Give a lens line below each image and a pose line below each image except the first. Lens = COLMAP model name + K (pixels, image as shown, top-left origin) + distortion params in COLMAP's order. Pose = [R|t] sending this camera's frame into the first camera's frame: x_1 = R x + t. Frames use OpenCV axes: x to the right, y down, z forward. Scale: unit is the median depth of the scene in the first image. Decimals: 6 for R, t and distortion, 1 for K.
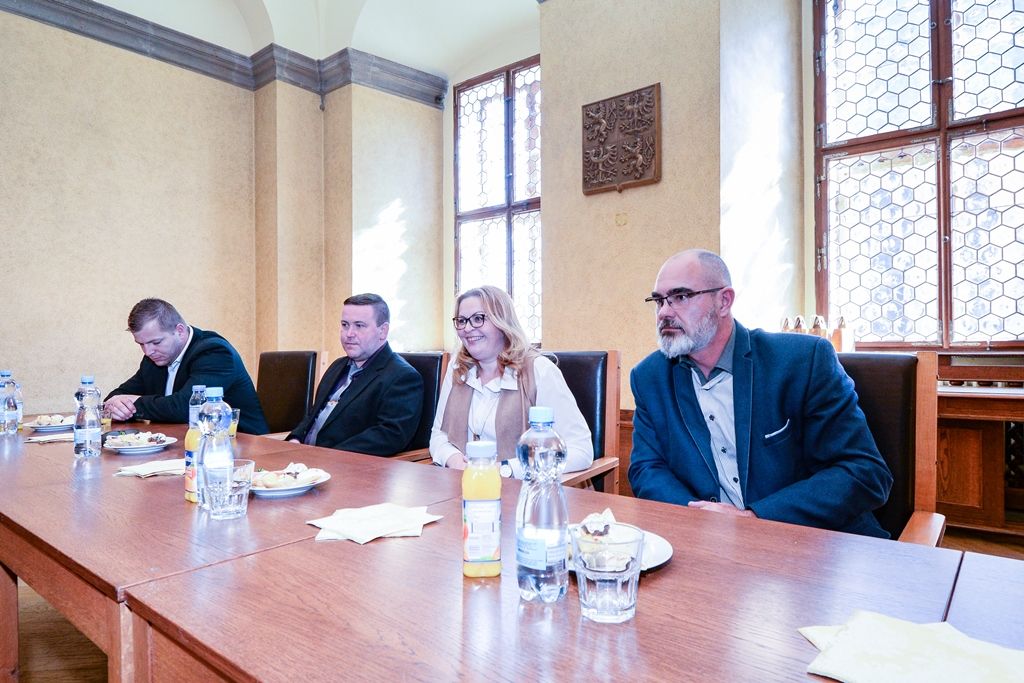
lens RADIAL K [[612.5, 0, 510.2], [0, 612.5, 354.3], [0, 0, 1]] dist [0.003622, -0.009690]
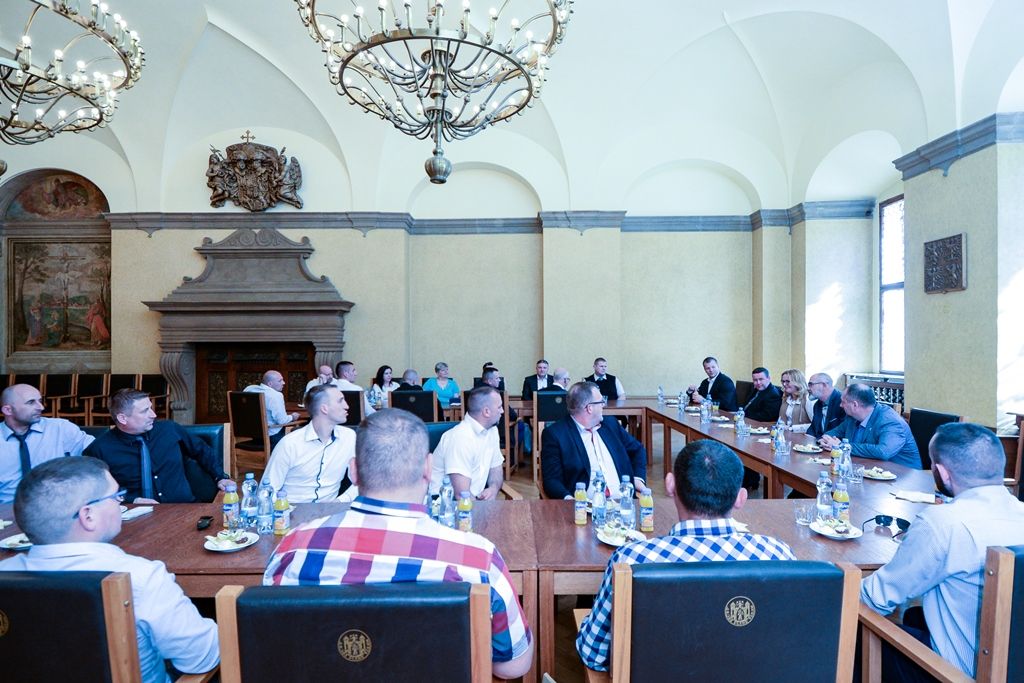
lens RADIAL K [[539.2, 0, 512.7], [0, 539.2, 347.5], [0, 0, 1]] dist [-0.015641, -0.006534]
pose [[0.639000, 0.006519, -0.769179, 0.384605], [-0.009614, 0.999954, 0.000488, -0.071236], [0.769147, 0.007083, 0.639033, -0.617800]]
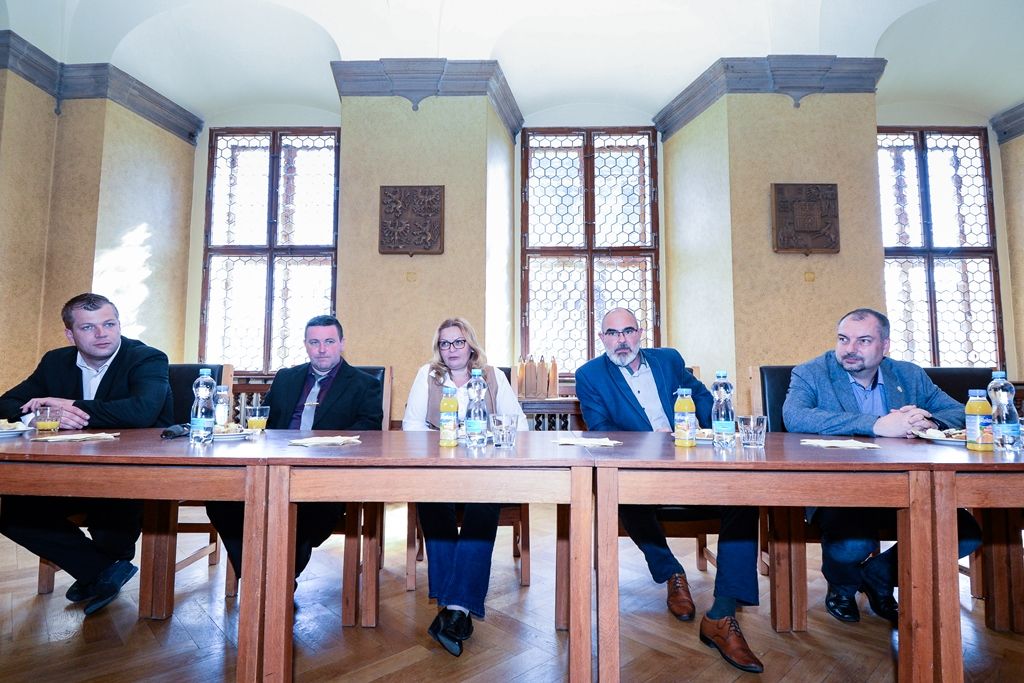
lens RADIAL K [[539.2, 0, 518.0], [0, 539.2, 351.4], [0, 0, 1]] dist [-0.015641, -0.006534]
pose [[0.786964, 0.048315, 0.615105, -0.242042], [0.000451, 0.996884, -0.078880, 0.023621], [-0.616999, 0.062354, 0.784490, -0.034973]]
